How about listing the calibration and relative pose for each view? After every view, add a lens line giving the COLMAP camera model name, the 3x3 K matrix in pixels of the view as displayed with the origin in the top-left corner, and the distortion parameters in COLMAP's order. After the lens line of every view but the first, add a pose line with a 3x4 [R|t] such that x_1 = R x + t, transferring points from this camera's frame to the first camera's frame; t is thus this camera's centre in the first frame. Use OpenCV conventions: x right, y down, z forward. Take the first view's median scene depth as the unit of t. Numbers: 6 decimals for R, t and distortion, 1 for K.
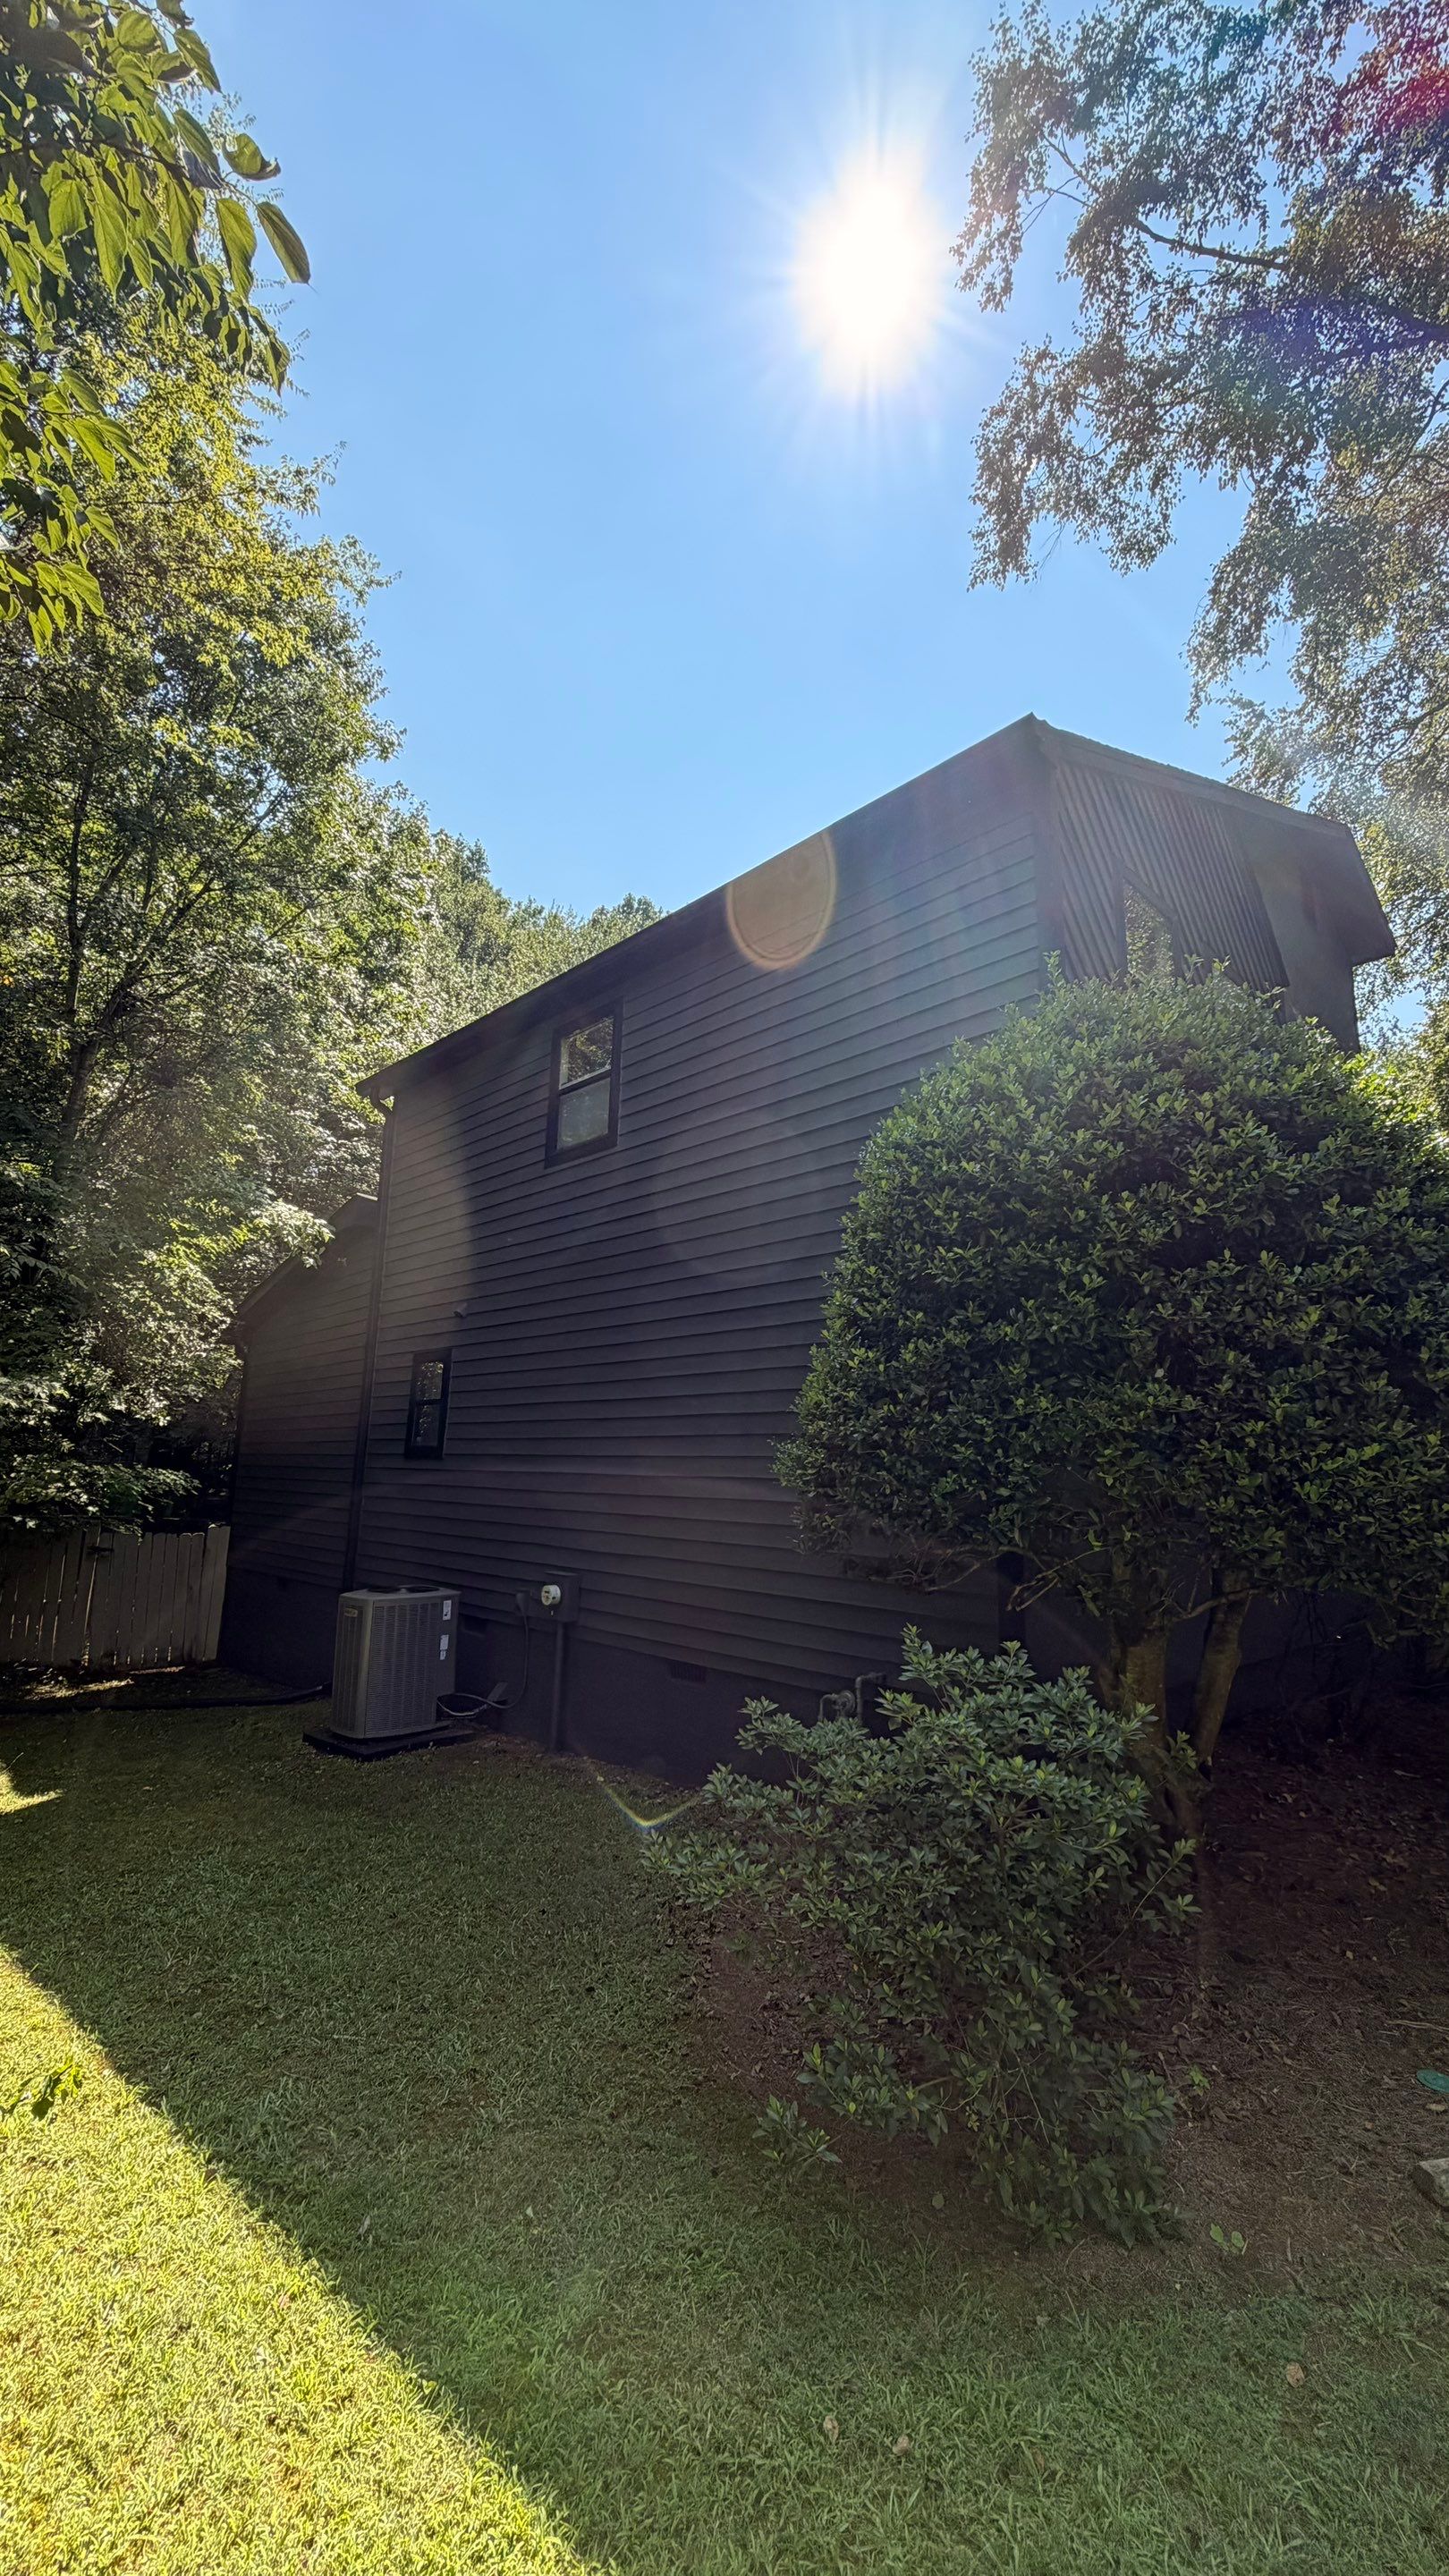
lens RADIAL K [[1030.6, 0, 729.9], [0, 1030.6, 1285.5], [0, 0, 1]] dist [-0.000118, -0.000025]
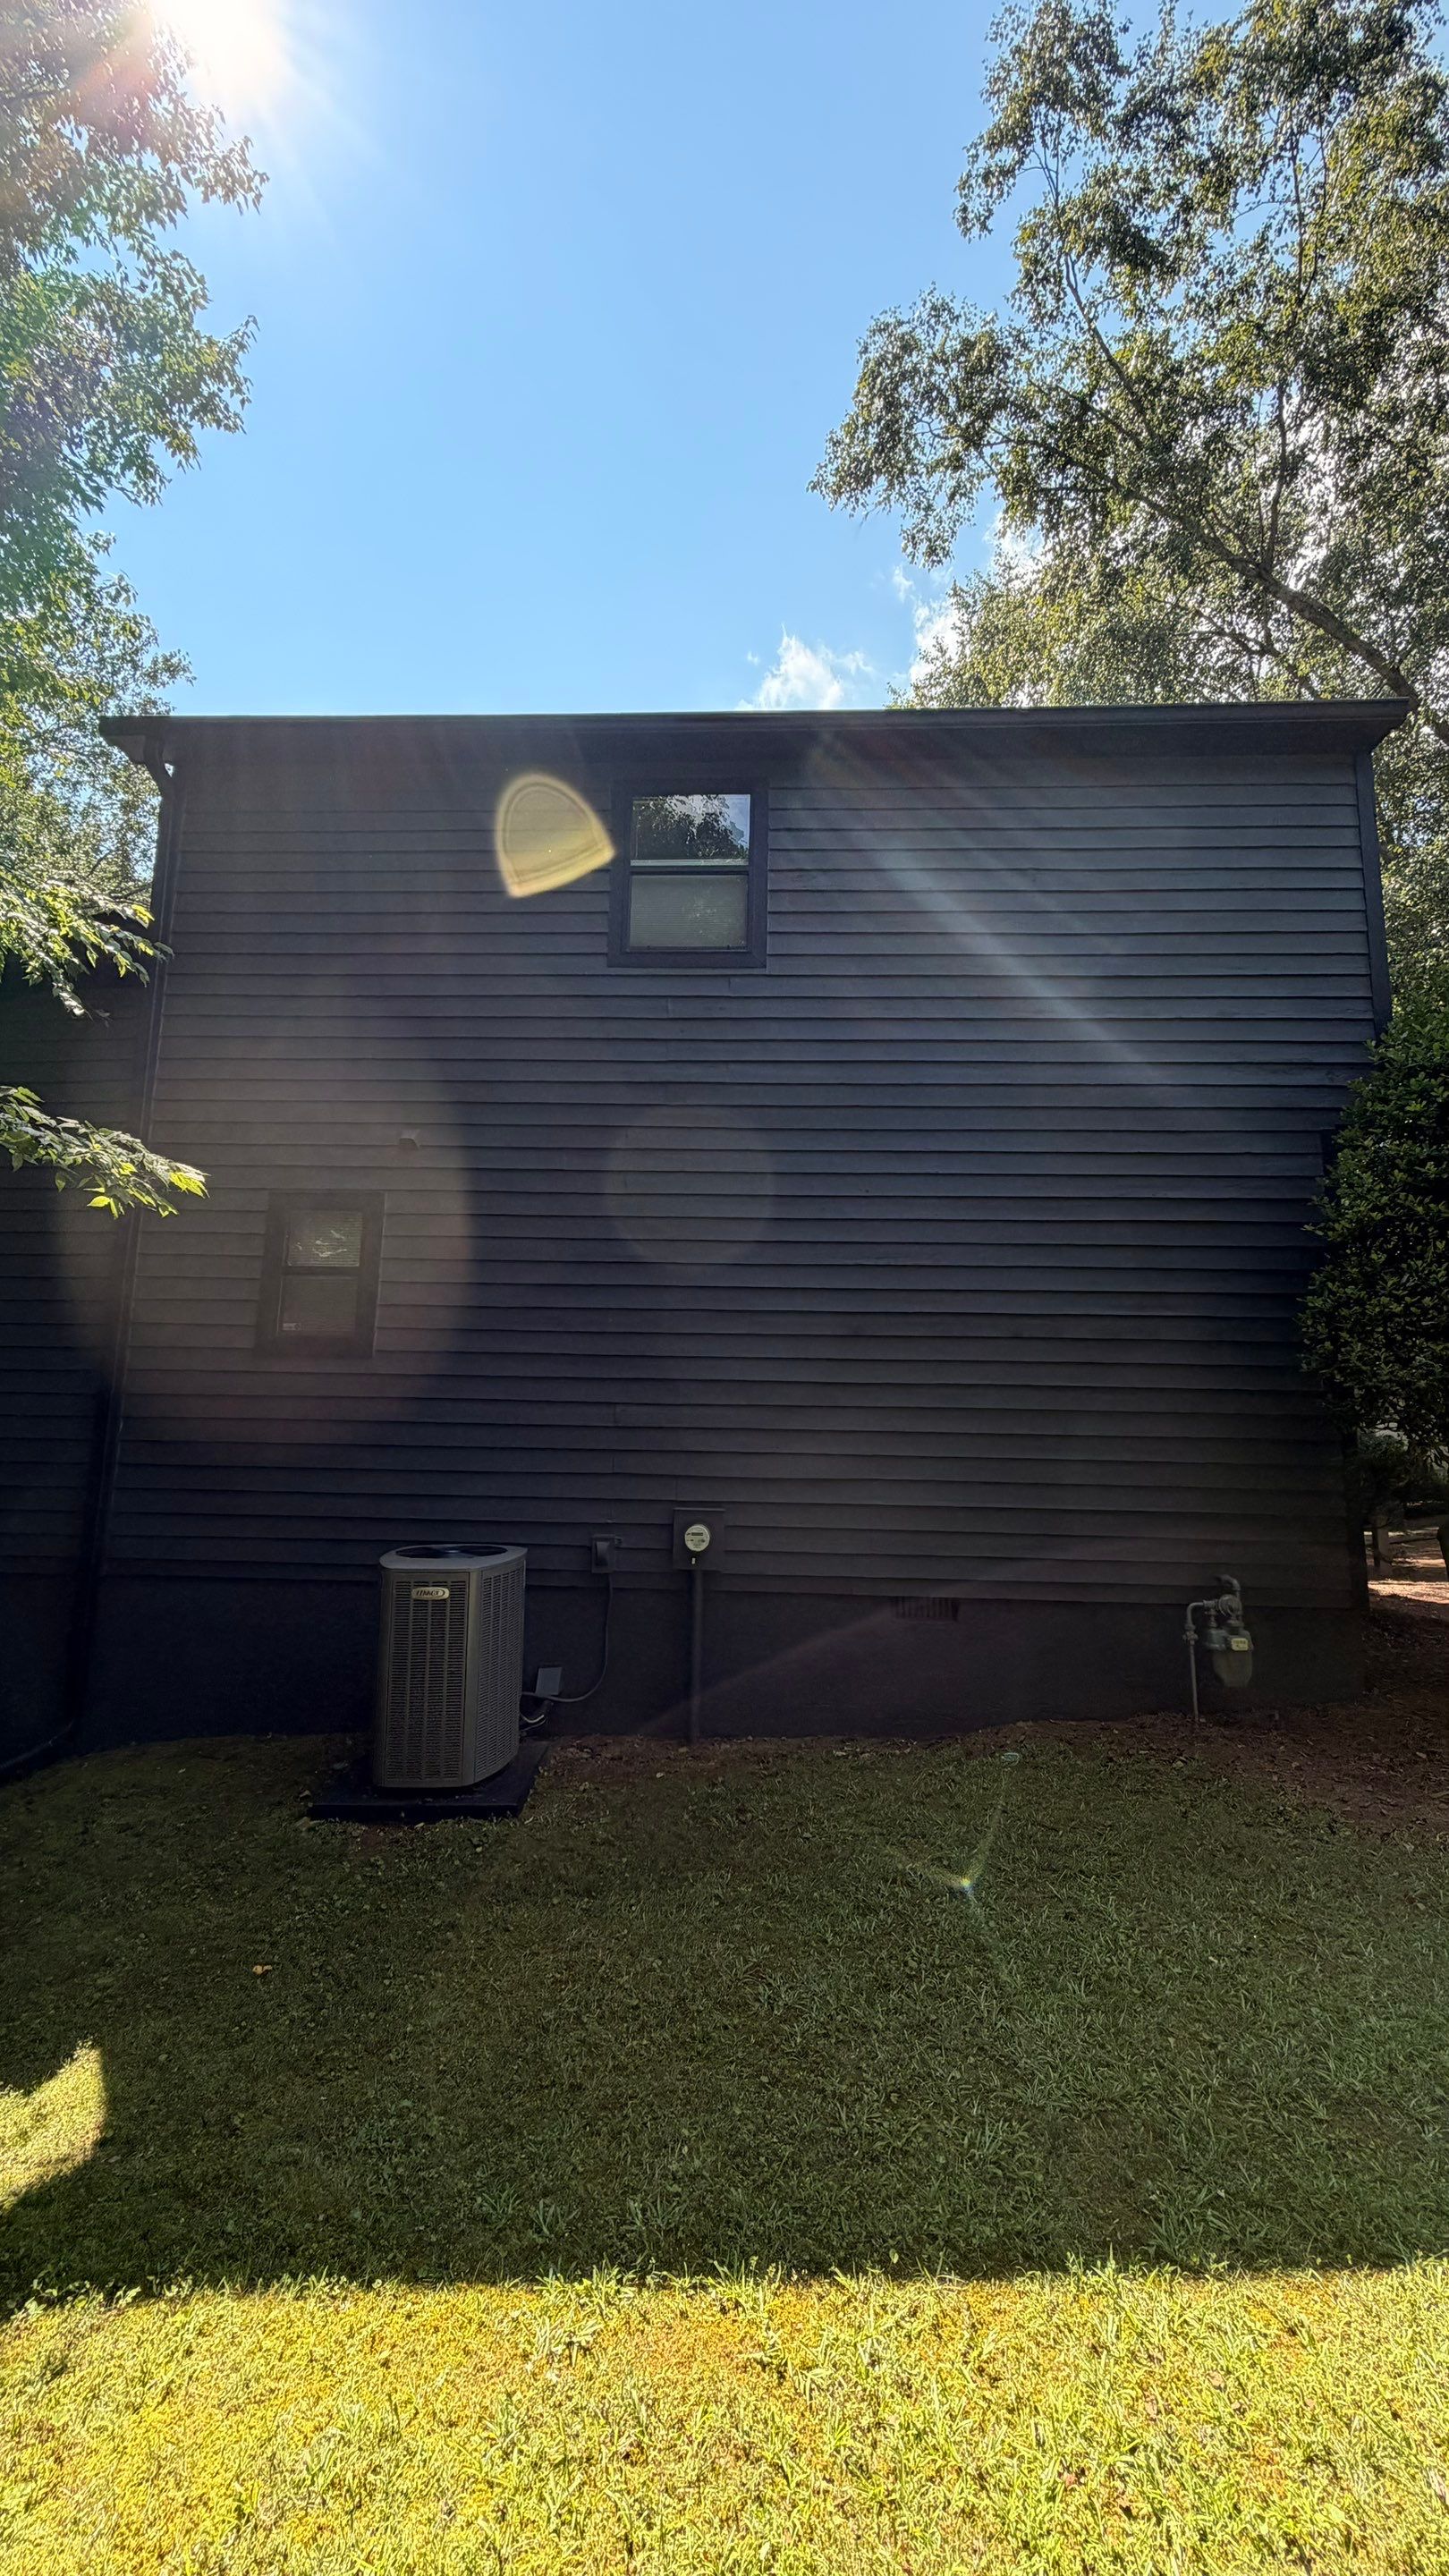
lens RADIAL K [[1030.6, 0, 729.9], [0, 1030.6, 1285.5], [0, 0, 1]] dist [-0.000118, -0.000025]
pose [[0.738275, 0.086120, 0.668979, -0.579618], [-0.124627, 0.992155, 0.009813, 0.091772], [-0.662886, -0.090618, 0.743216, 0.380875]]
